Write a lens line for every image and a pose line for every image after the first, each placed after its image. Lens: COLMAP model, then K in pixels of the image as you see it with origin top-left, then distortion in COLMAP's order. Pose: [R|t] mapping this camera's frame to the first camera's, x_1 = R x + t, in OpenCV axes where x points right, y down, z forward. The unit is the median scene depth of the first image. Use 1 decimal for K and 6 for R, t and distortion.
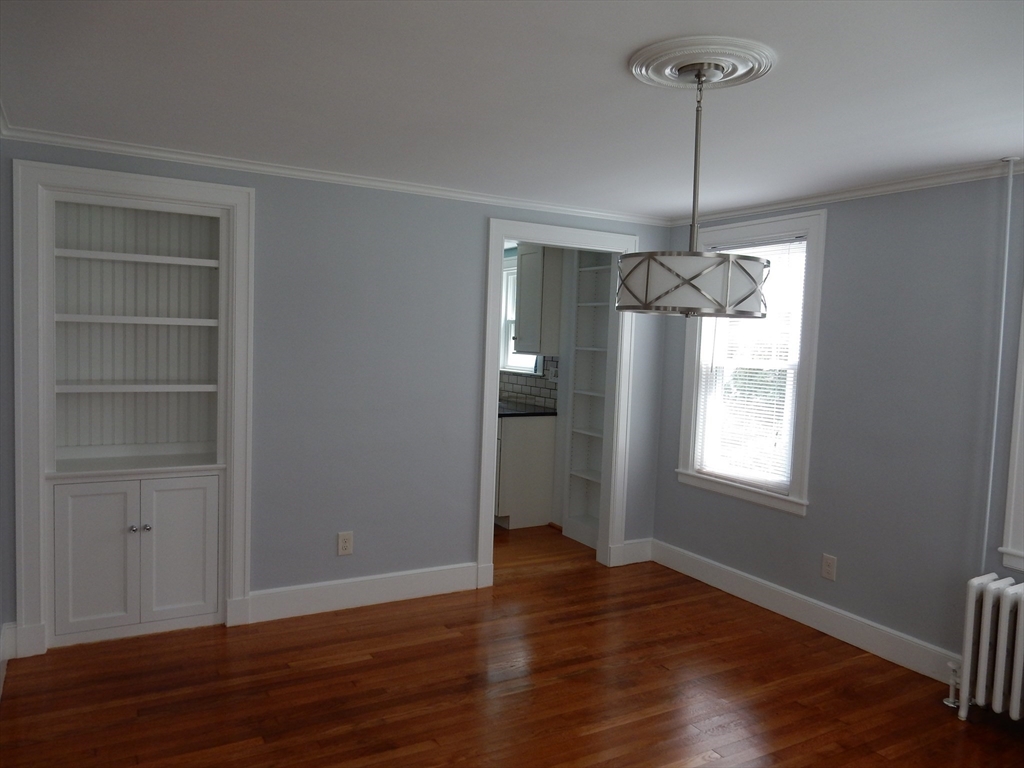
lens RADIAL K [[748.4, 0, 512.0], [0, 748.4, 384.0], [0, 0, 1]] dist [-0.003831, -0.003360]
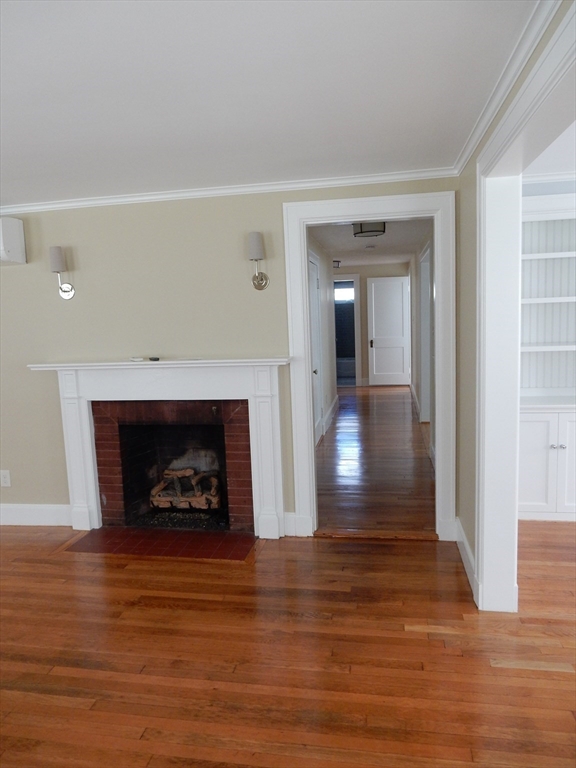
lens RADIAL K [[561.3, 0, 288.0], [0, 561.3, 384.0], [0, 0, 1]] dist [-0.003831, -0.003360]
pose [[0.760830, 0.019666, -0.648653, -0.198224], [0.023571, 0.998044, 0.057907, -0.000208], [0.648523, -0.059347, 0.758878, -0.135745]]
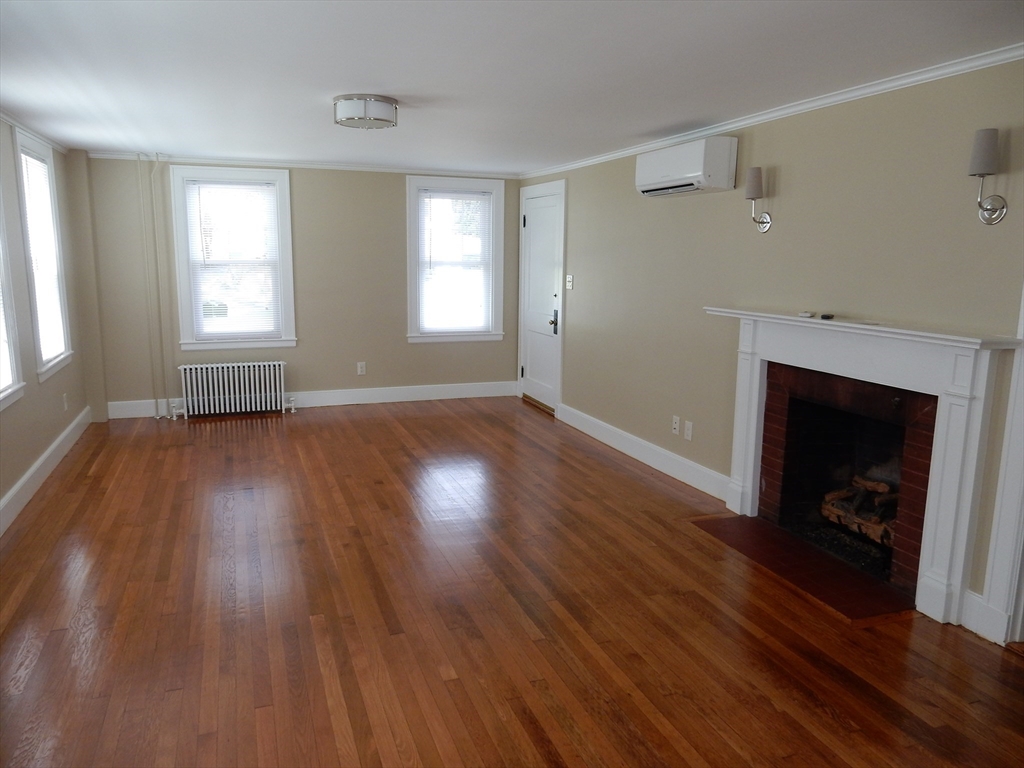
lens RADIAL K [[754.9, 0, 512.0], [0, 754.9, 384.0], [0, 0, 1]] dist [-0.005002, 0.005549]
pose [[-0.167758, 0.131648, -0.976998, 0.029903], [-0.084564, 0.985469, 0.147310, -0.017079], [0.982194, 0.107332, -0.154188, 0.239669]]
